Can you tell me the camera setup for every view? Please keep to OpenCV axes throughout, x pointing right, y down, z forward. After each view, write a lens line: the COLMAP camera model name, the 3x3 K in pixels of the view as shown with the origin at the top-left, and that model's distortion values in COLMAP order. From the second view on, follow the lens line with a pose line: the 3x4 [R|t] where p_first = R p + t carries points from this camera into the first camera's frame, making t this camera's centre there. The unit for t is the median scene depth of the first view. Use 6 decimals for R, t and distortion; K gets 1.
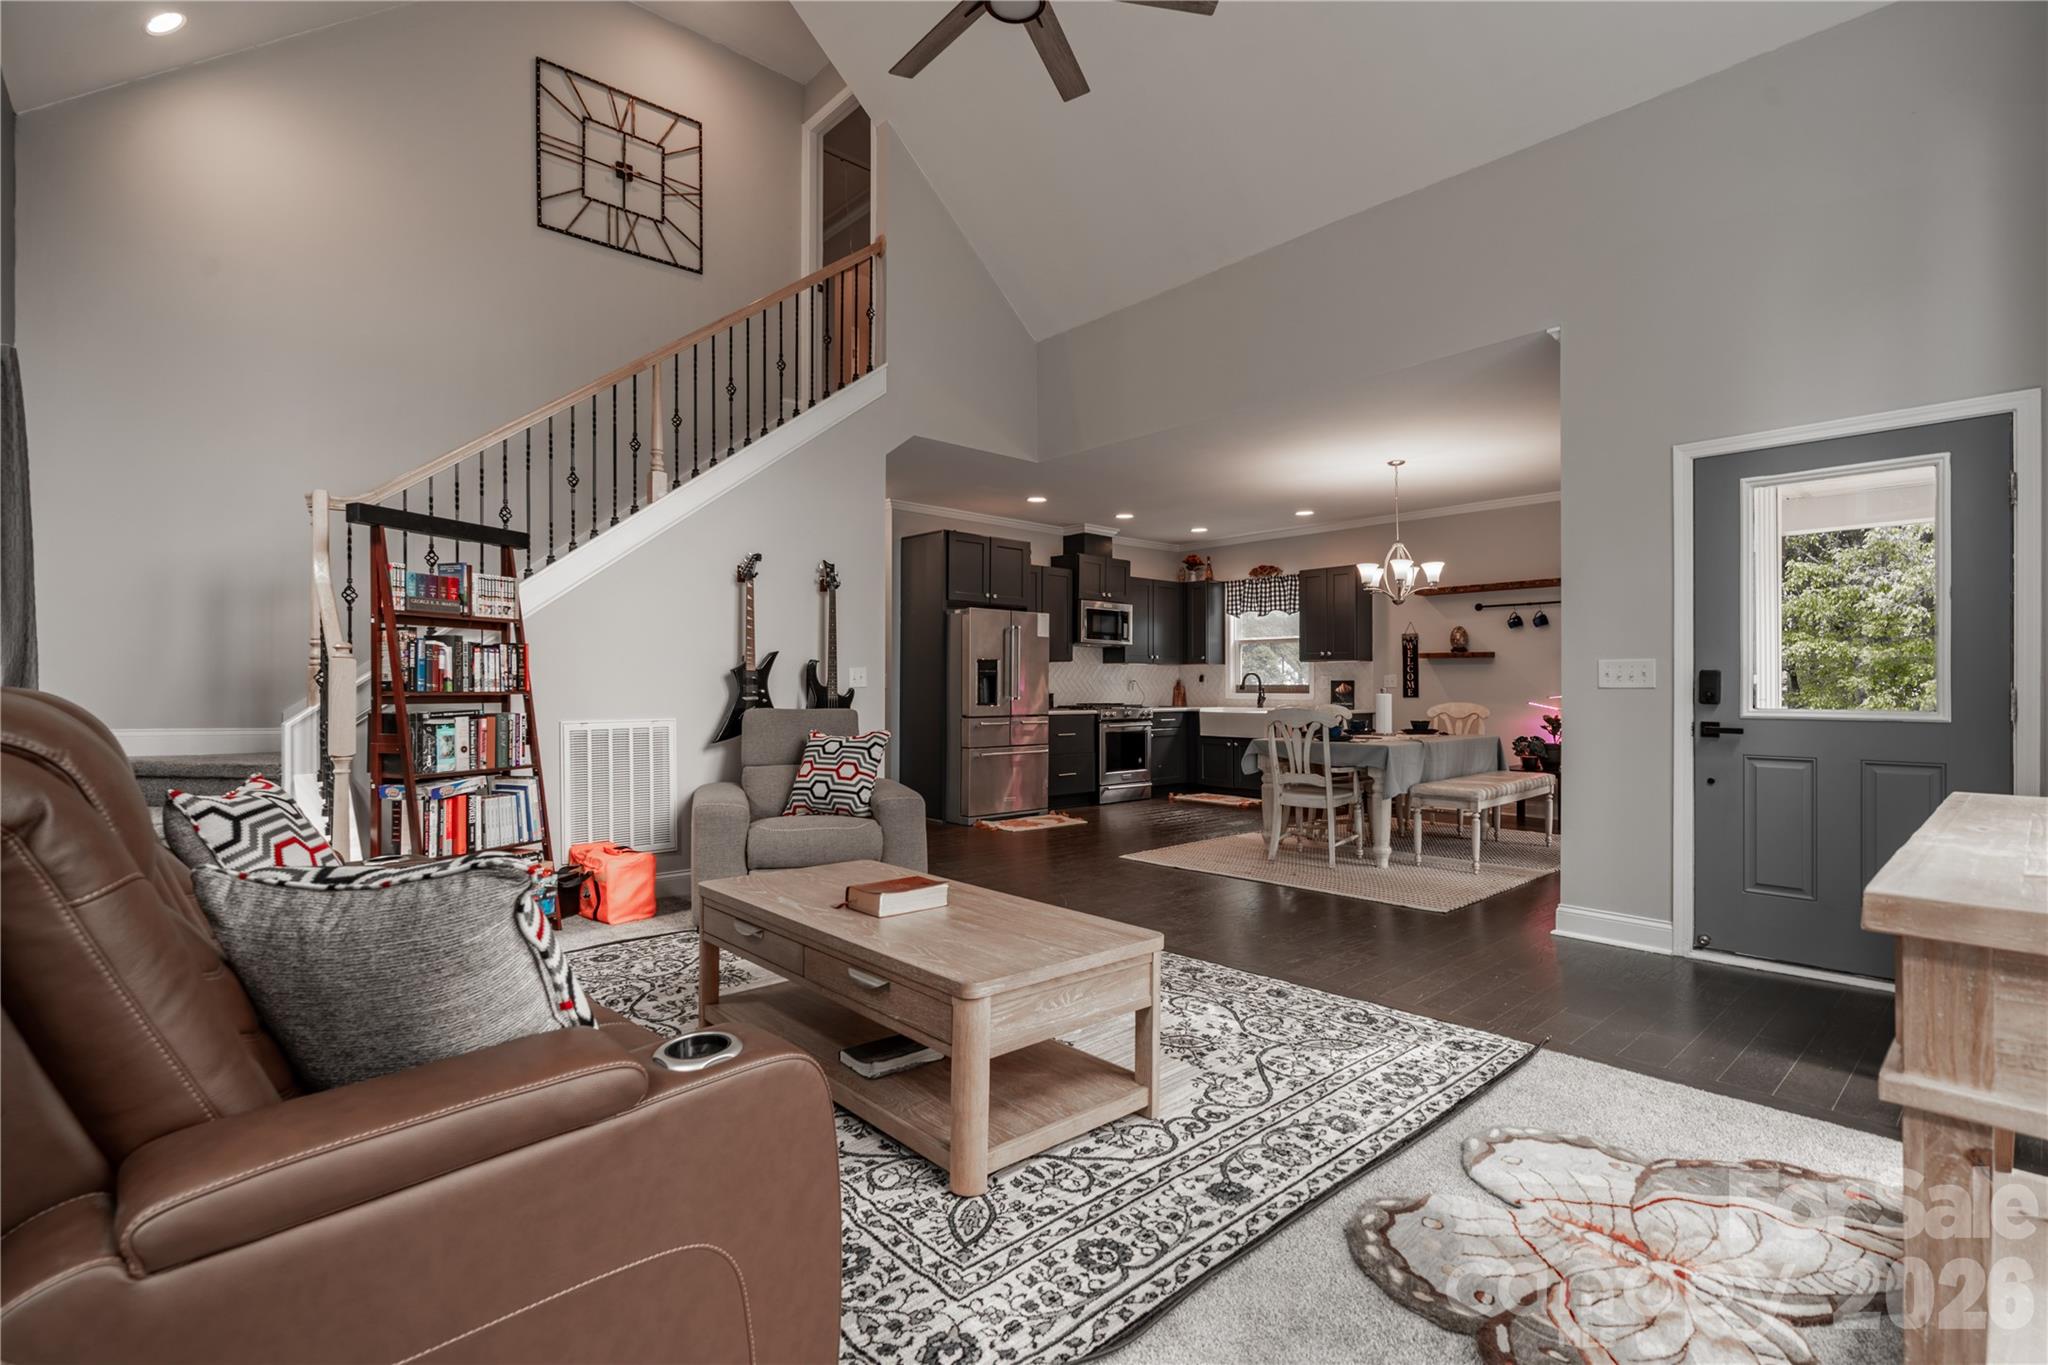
lens RADIAL K [[932.6, 0, 1009.9], [0, 932.6, 690.7], [0, 0, 1]] dist [-0.000962, -0.000734]
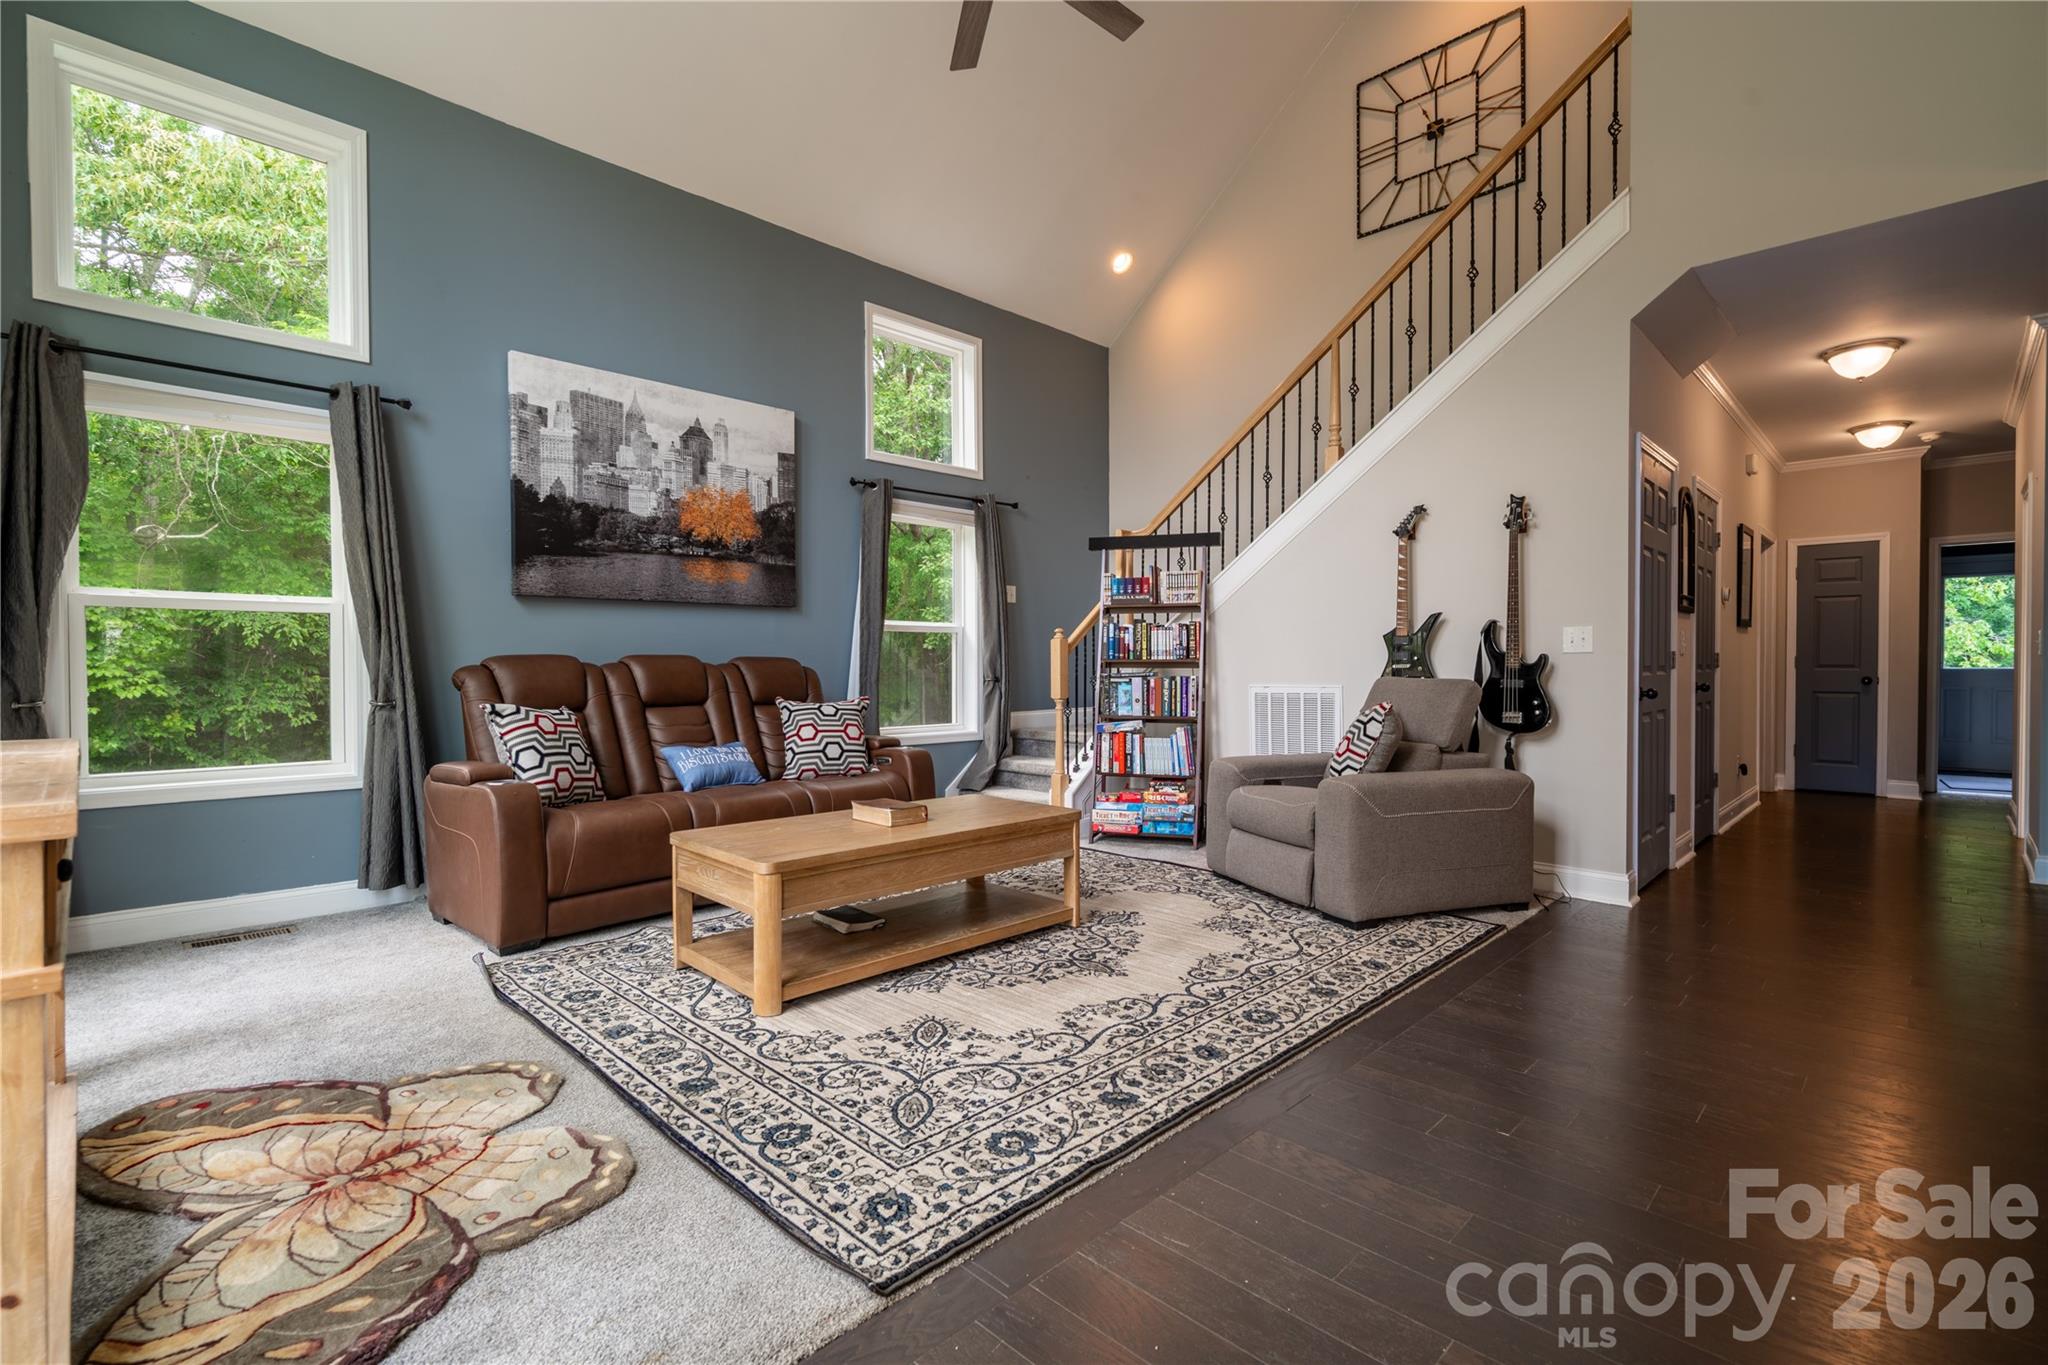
lens RADIAL K [[932.6, 0, 1027.6], [0, 932.6, 675.5], [0, 0, 1]] dist [-0.000962, -0.000734]
pose [[0.062715, 0.006212, -0.998012, 0.413515], [-0.003240, 0.999977, 0.006020, 0.009255], [0.998026, 0.002856, 0.062733, 0.393048]]
